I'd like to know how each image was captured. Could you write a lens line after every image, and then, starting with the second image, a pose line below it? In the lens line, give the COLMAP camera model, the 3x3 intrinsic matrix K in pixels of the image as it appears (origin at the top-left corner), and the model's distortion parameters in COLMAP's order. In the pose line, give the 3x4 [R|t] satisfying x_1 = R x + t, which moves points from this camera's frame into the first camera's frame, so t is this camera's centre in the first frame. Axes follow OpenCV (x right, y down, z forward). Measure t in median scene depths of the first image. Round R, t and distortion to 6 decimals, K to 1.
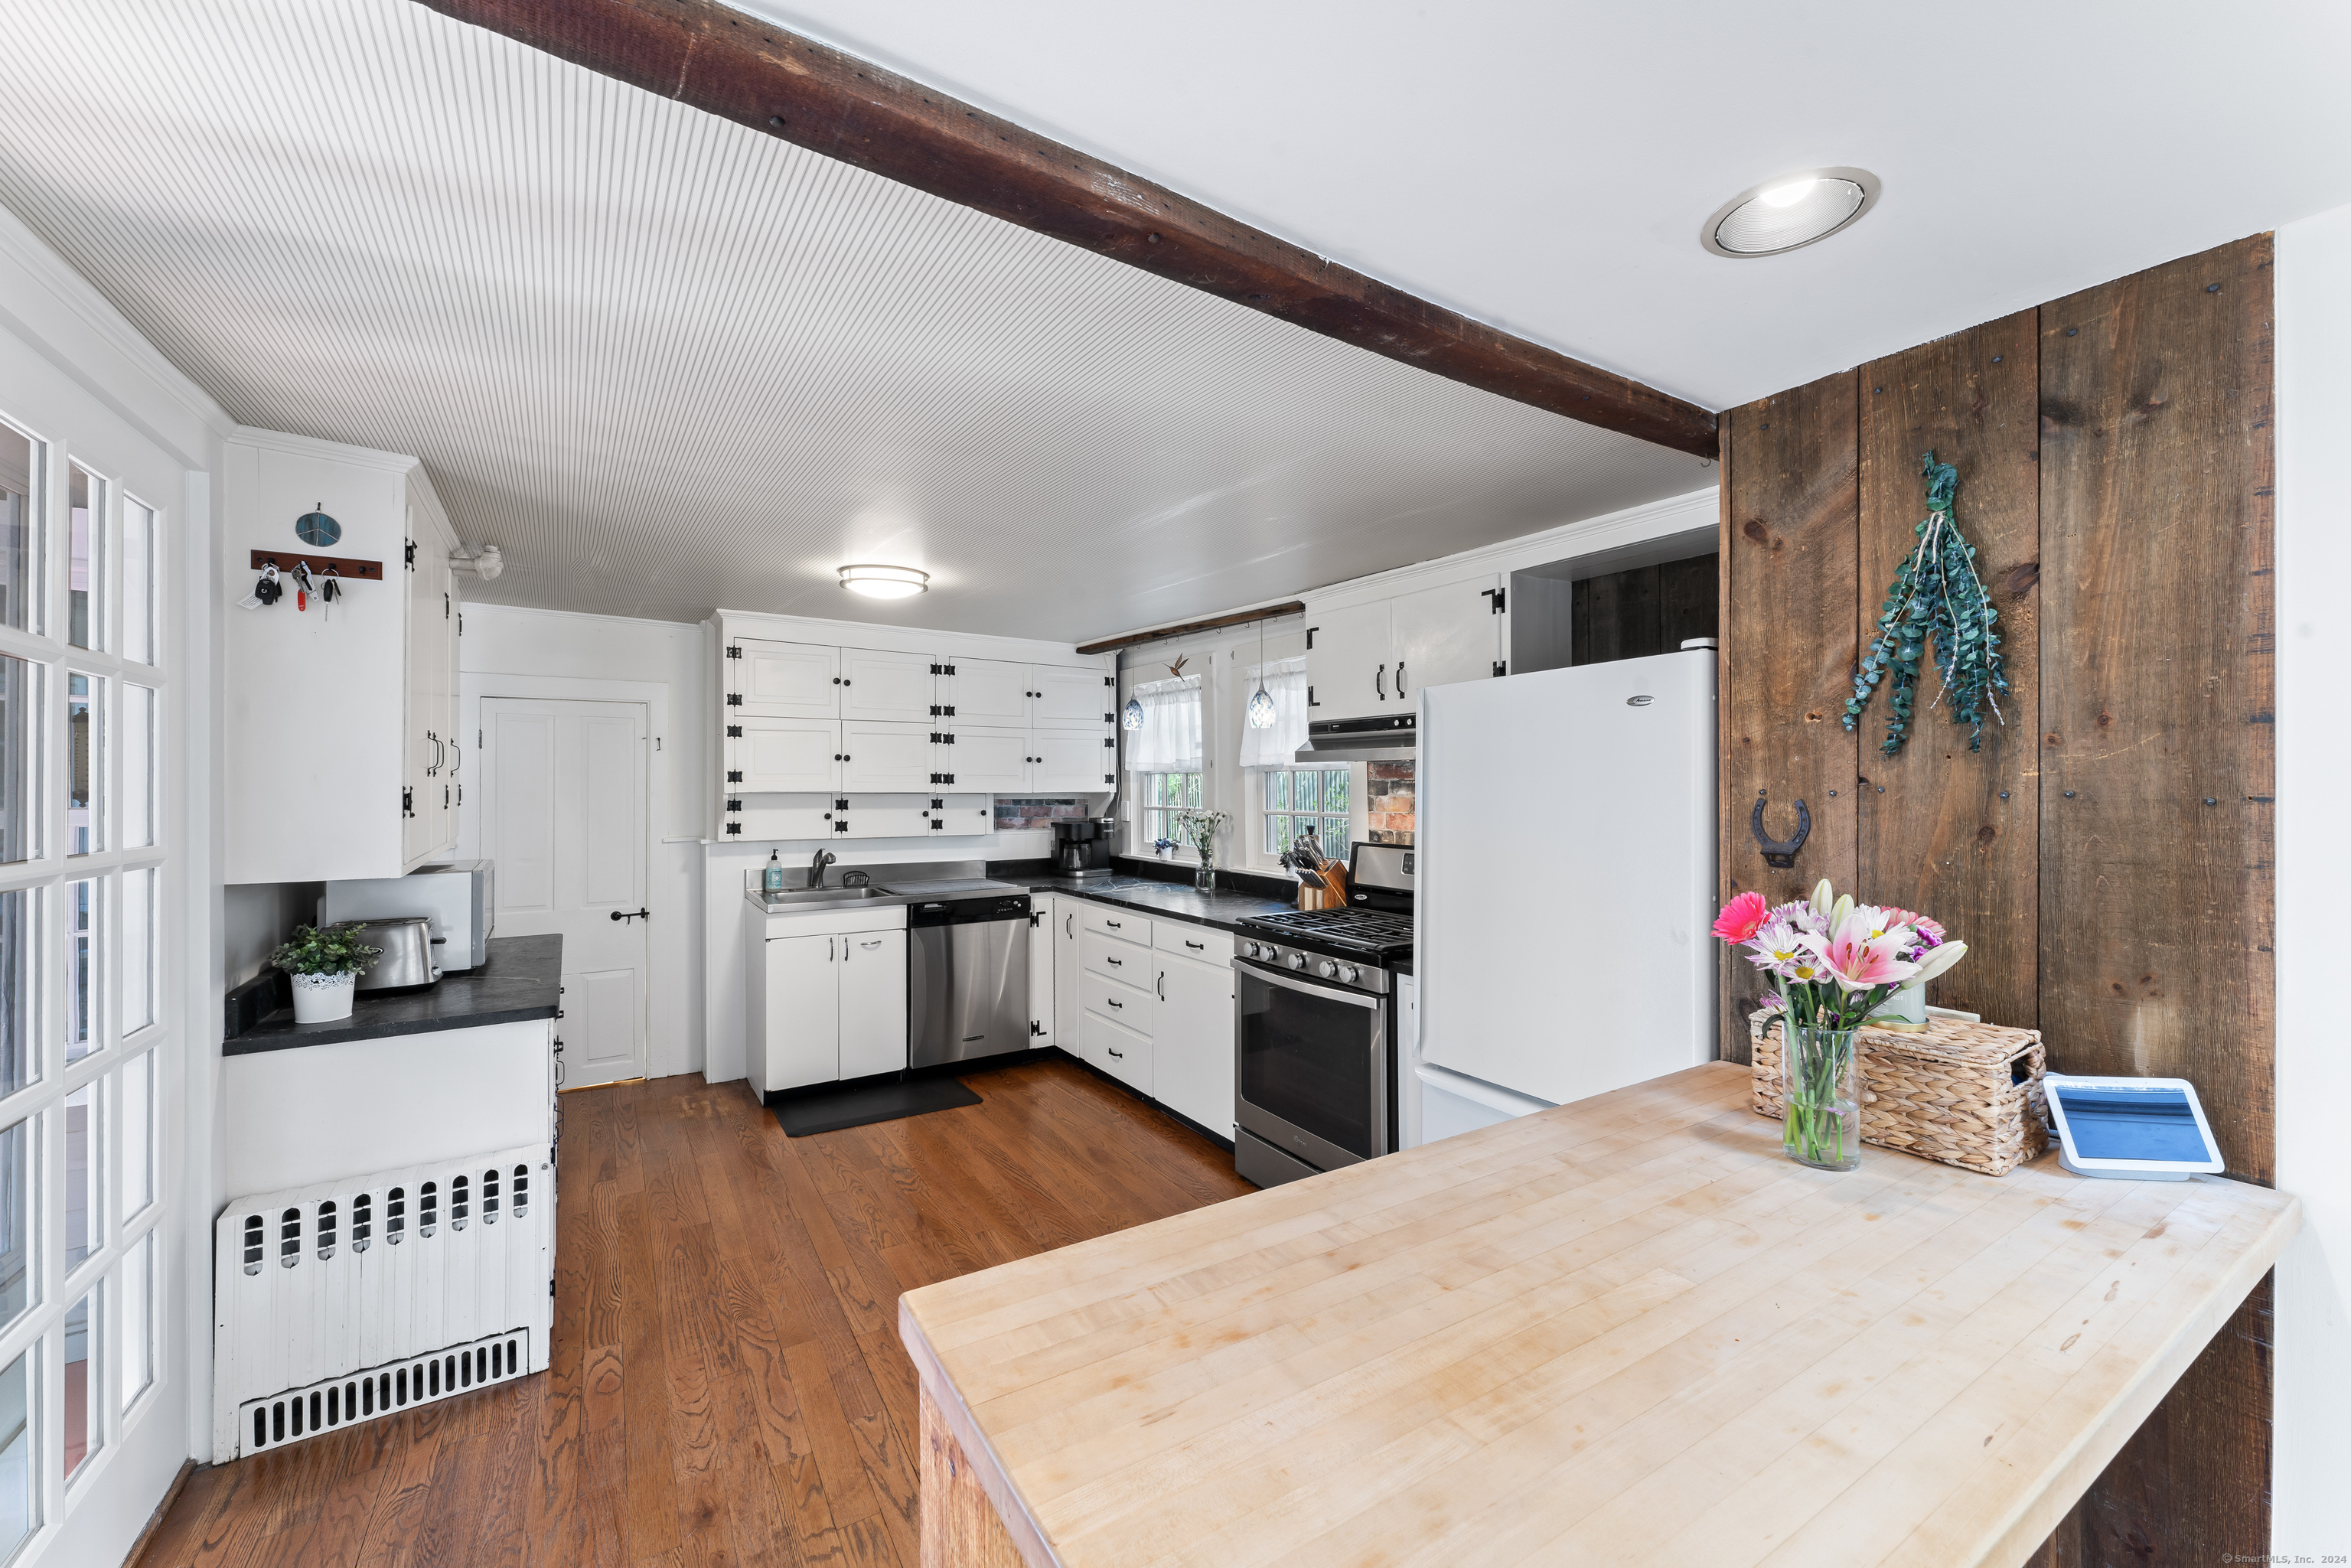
lens RADIAL K [[926.2, 0, 1175.5], [0, 926.2, 784.0], [0, 0, 1]] dist [-0.001339, -0.000241]
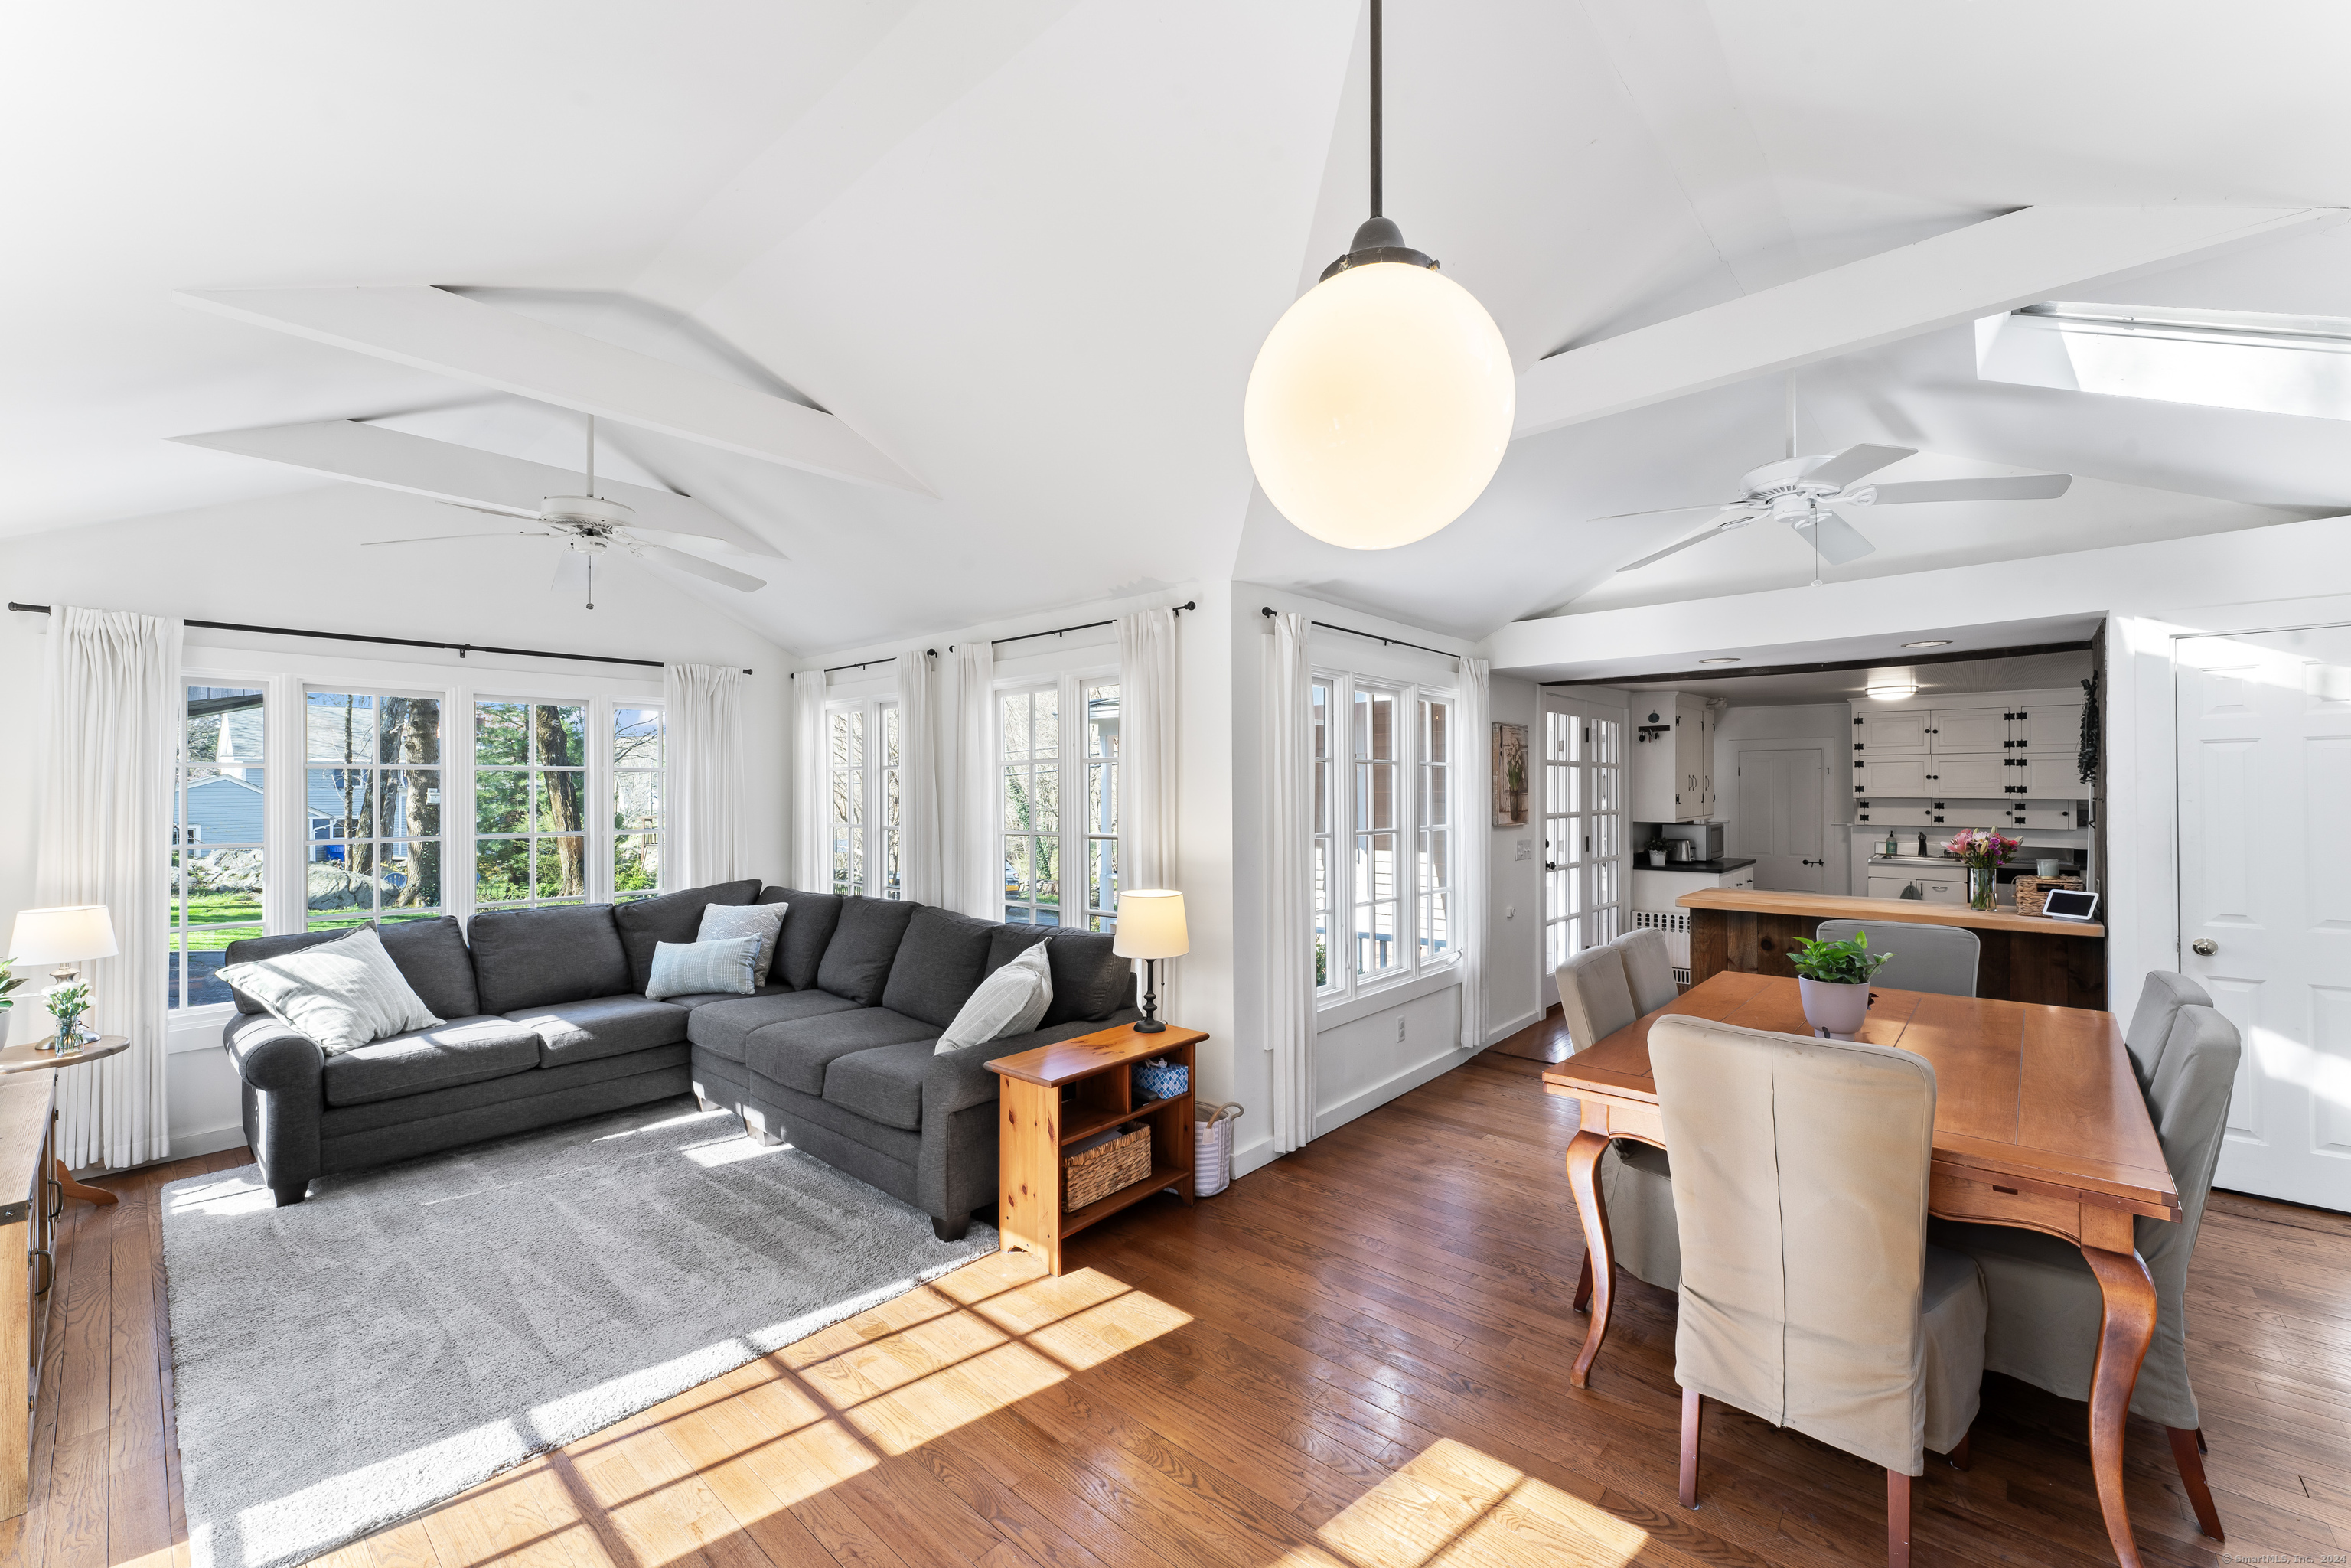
lens RADIAL K [[926.2, 0, 1175.5], [0, 926.2, 784.0], [0, 0, 1]] dist [-0.001339, -0.000241]
pose [[0.264882, -0.008087, -0.964247, 0.897438], [-0.001257, 0.999961, -0.008731, 0.000356], [0.964280, 0.003525, 0.264861, -0.759598]]
